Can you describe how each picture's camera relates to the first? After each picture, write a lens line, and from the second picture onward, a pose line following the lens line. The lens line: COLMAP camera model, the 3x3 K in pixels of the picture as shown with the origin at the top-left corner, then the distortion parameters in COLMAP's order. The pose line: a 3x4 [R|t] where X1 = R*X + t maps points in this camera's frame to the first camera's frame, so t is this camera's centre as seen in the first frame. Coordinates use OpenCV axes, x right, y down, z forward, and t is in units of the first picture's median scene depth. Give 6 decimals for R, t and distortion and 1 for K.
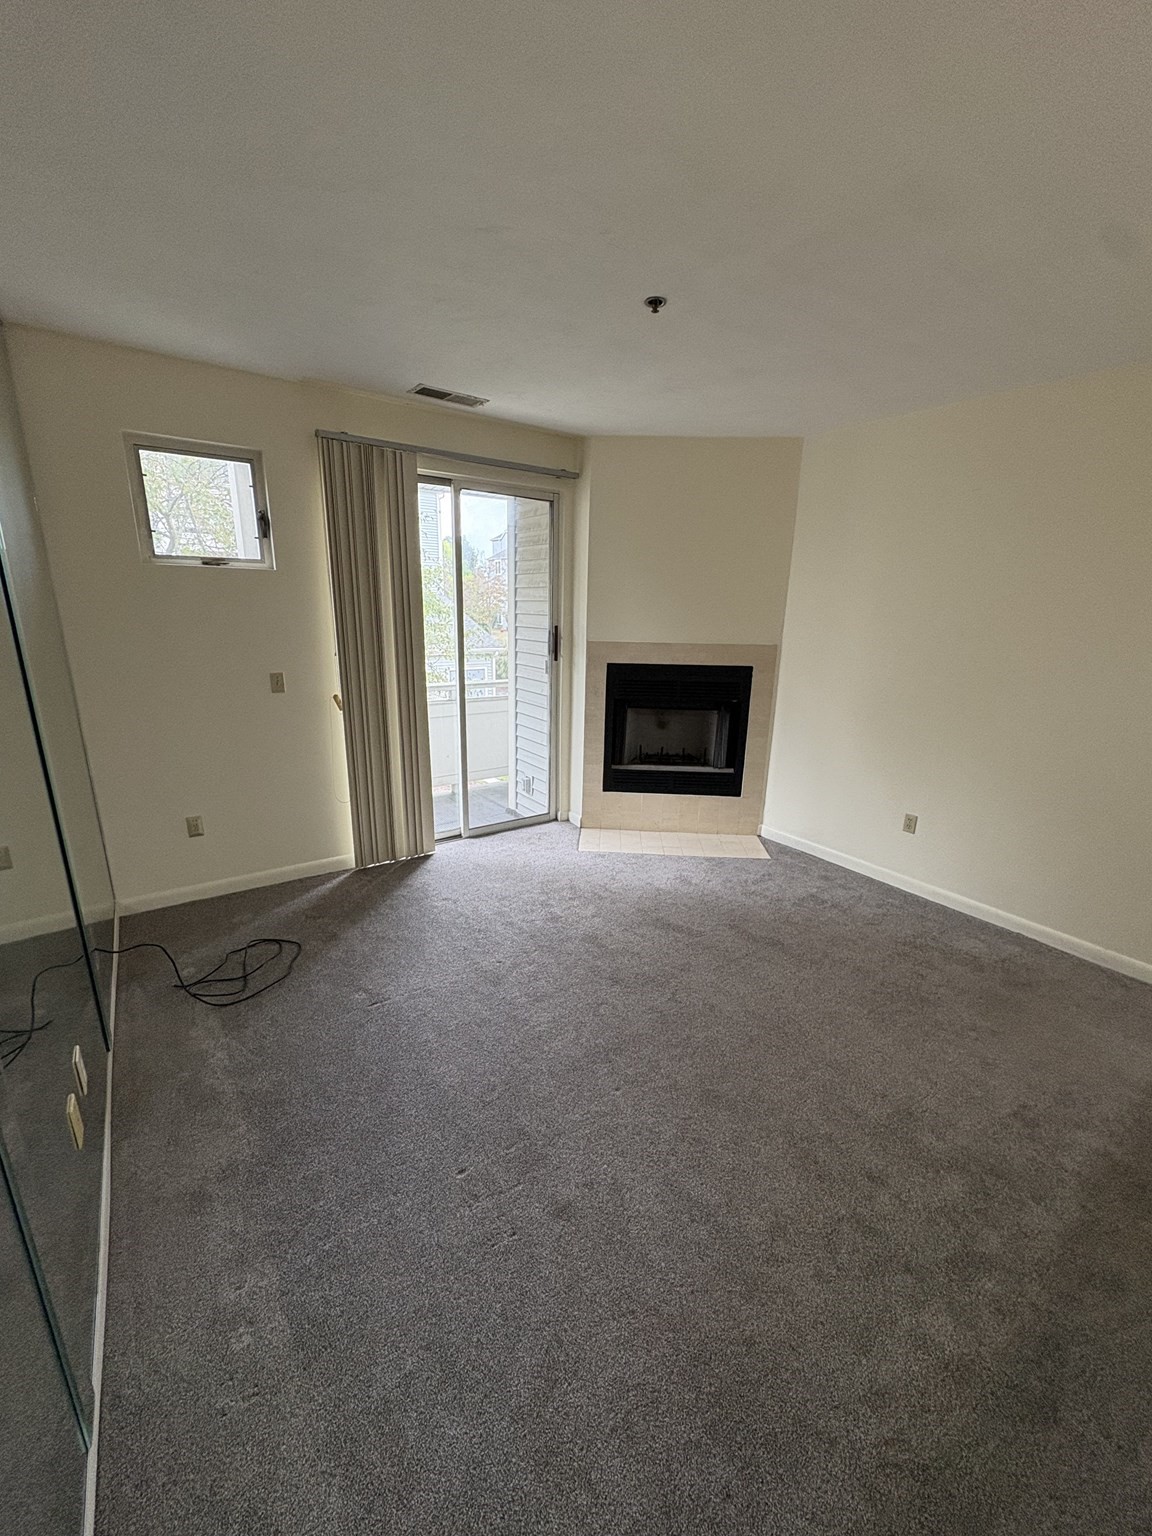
lens RADIAL K [[605.0, 0, 576.0], [0, 605.0, 768.0], [0, 0, 1]] dist [0.013020, 0.000029]
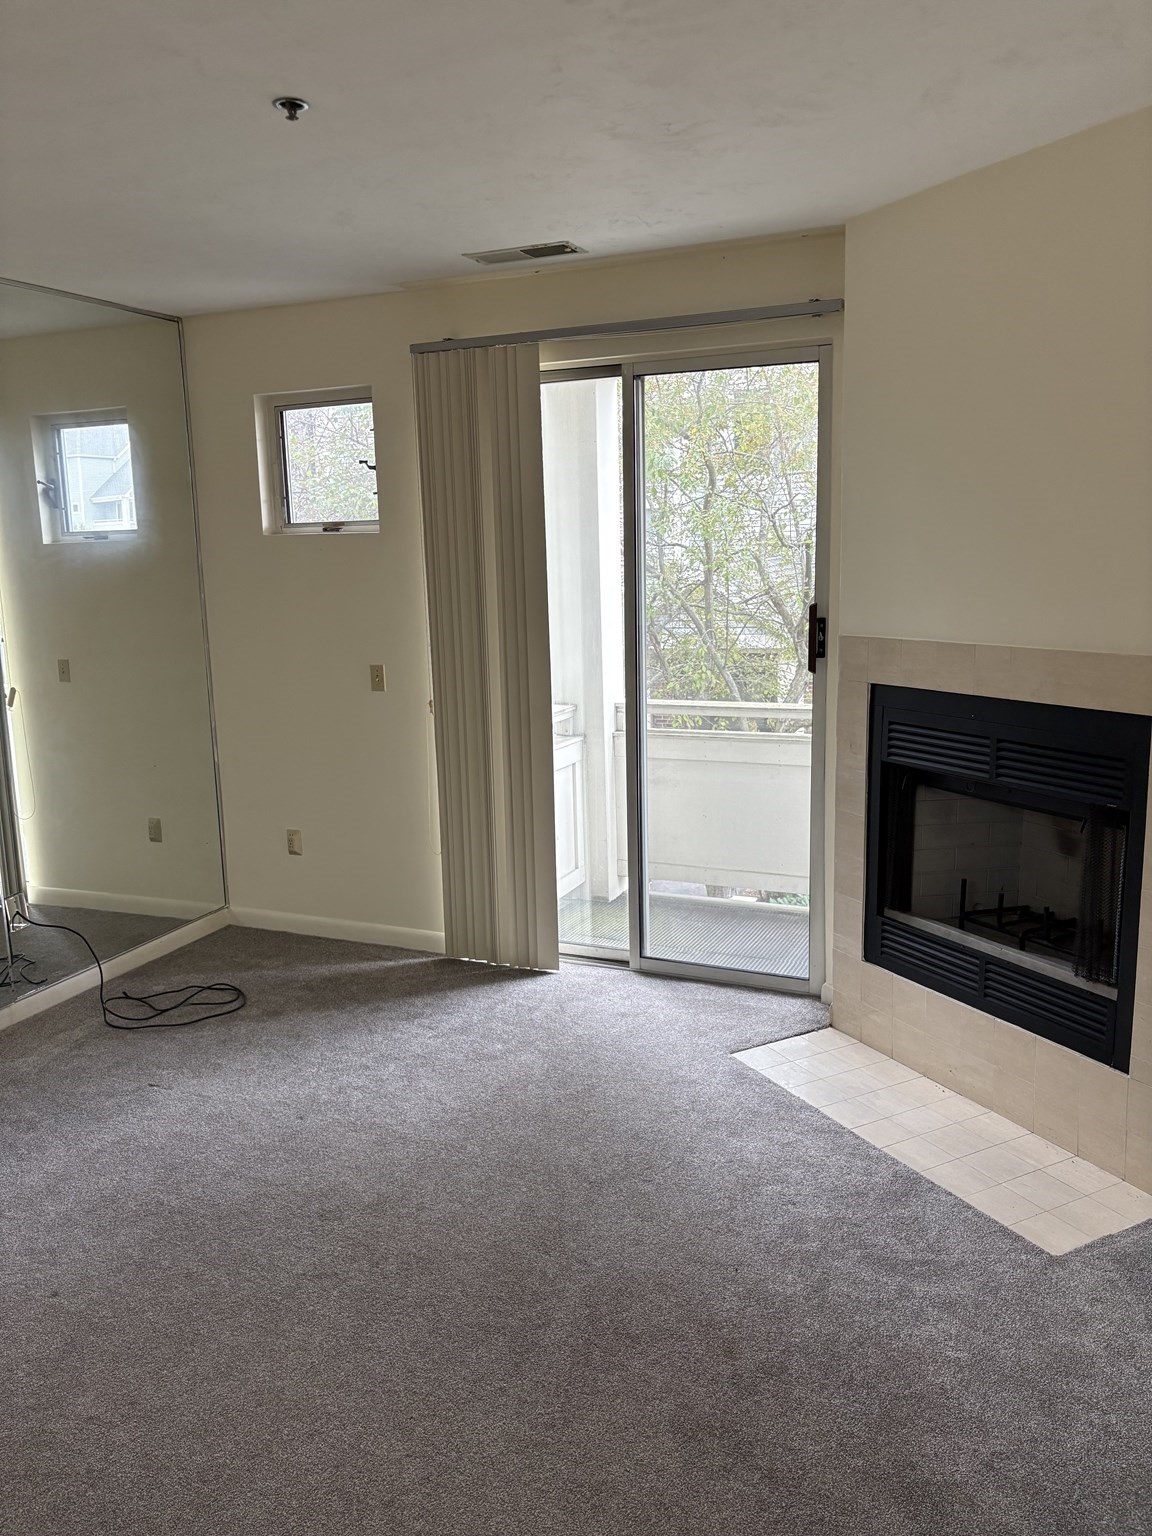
lens RADIAL K [[1165.6, 0, 576.0], [0, 1165.6, 768.0], [0, 0, 1]] dist [0.012422, -0.001306]
pose [[0.530667, 0.127384, -0.837954, 0.793316], [-0.187614, 0.981771, 0.030433, -0.109539], [0.826555, 0.141062, 0.544892, 0.389609]]
